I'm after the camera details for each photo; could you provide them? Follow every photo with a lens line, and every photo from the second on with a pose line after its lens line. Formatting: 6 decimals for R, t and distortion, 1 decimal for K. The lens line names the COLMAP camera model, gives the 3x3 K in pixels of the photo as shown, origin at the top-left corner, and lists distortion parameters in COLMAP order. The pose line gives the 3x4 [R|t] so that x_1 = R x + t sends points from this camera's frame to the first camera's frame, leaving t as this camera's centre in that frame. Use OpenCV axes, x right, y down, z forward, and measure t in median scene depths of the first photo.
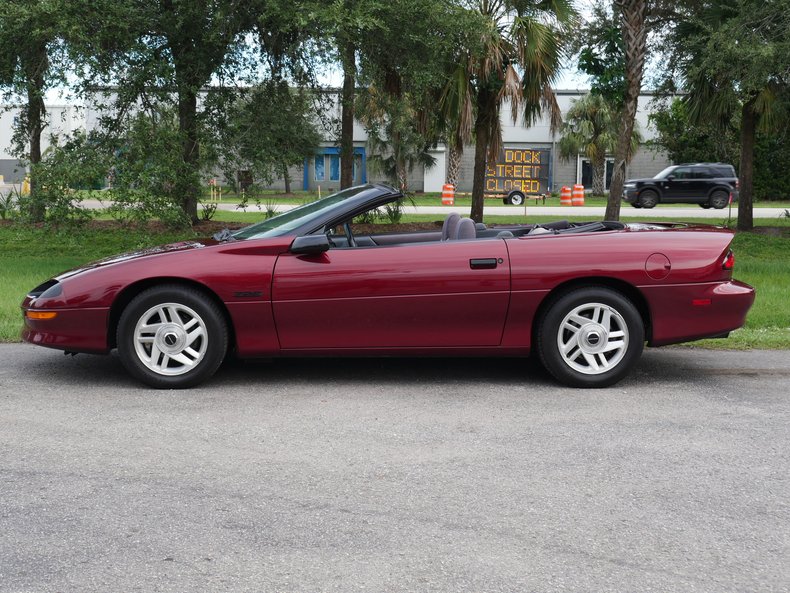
lens RADIAL K [[1160.2, 0, 395.0], [0, 1160.2, 296.5], [0, 0, 1]] dist [-0.009150, 0.022553]
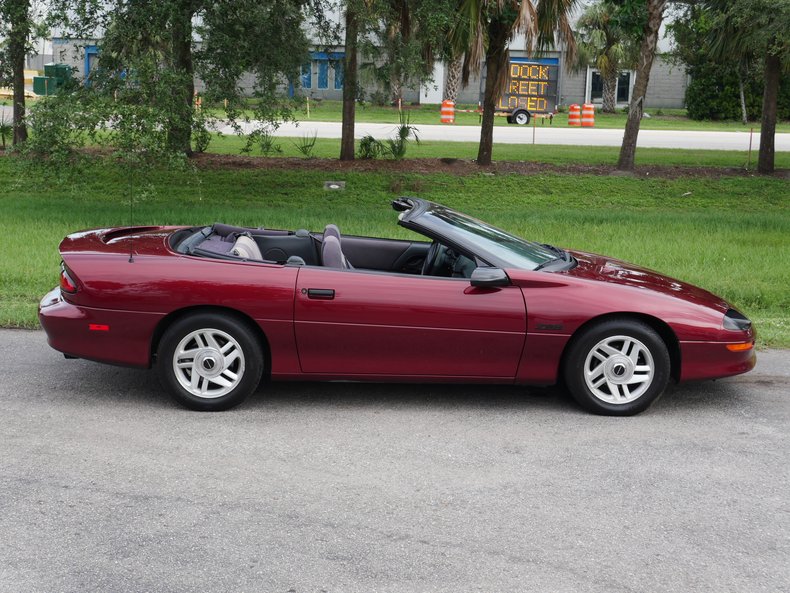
lens RADIAL K [[1289.3, 0, 395.0], [0, 1289.3, 296.5], [0, 0, 1]] dist [0.007234, 0.024028]
pose [[0.999699, 0.016467, 0.018172, -0.028781], [-0.017862, 0.996678, 0.079465, -0.048799], [-0.016803, -0.079765, 0.996672, -0.085418]]
